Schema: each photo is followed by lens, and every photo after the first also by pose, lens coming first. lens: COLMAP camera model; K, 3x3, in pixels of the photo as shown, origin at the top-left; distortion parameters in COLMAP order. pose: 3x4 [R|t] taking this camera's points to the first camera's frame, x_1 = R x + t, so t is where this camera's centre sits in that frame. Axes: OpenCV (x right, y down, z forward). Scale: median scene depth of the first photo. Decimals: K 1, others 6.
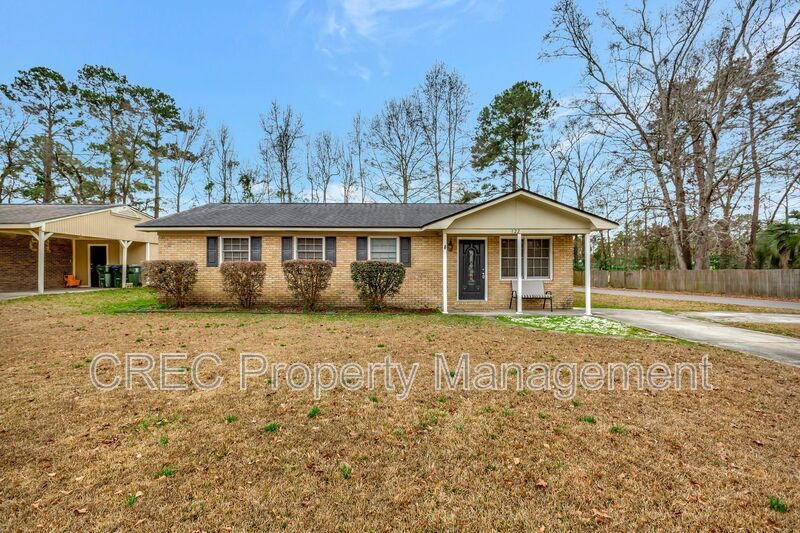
lens RADIAL K [[376.0, 0, 401.9], [0, 376.0, 266.0], [0, 0, 1]] dist [0.000635, 0.000687]
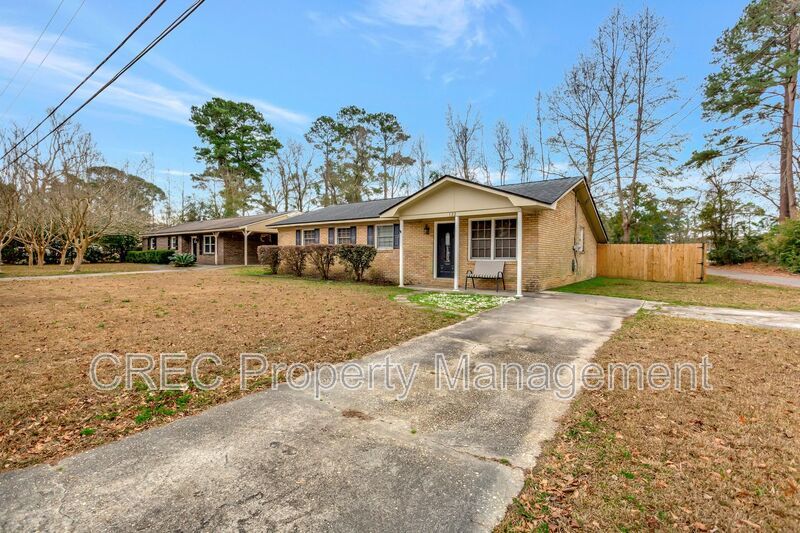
lens RADIAL K [[376.0, 0, 394.9], [0, 376.0, 266.2], [0, 0, 1]] dist [0.000635, 0.000687]
pose [[0.778279, 0.020876, -0.627572, 0.201941], [0.005279, 0.999194, 0.039784, 0.002821], [0.627897, -0.034276, 0.777542, 0.011685]]
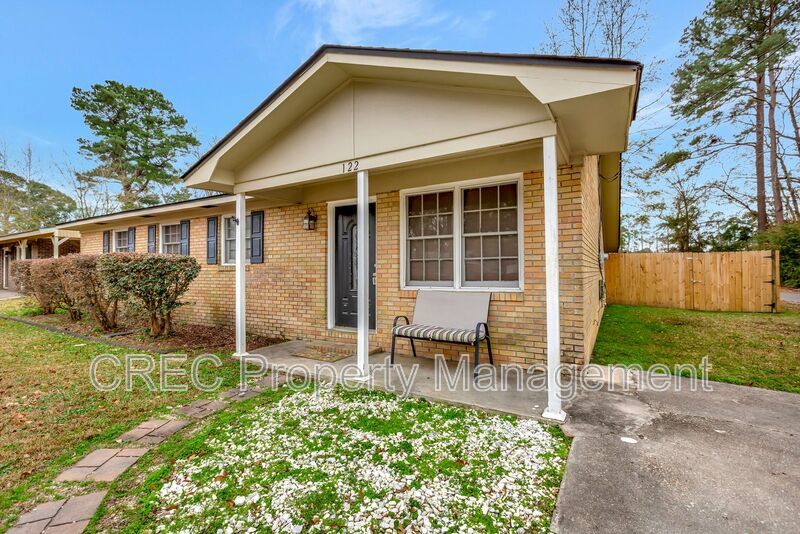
lens RADIAL K [[376.0, 0, 393.5], [0, 376.0, 268.5], [0, 0, 1]] dist [0.000635, 0.000687]
pose [[0.846602, -0.009375, -0.532144, 0.129615], [0.015296, 0.999860, 0.006721, 0.002735], [0.532006, -0.013829, 0.846627, 0.162626]]
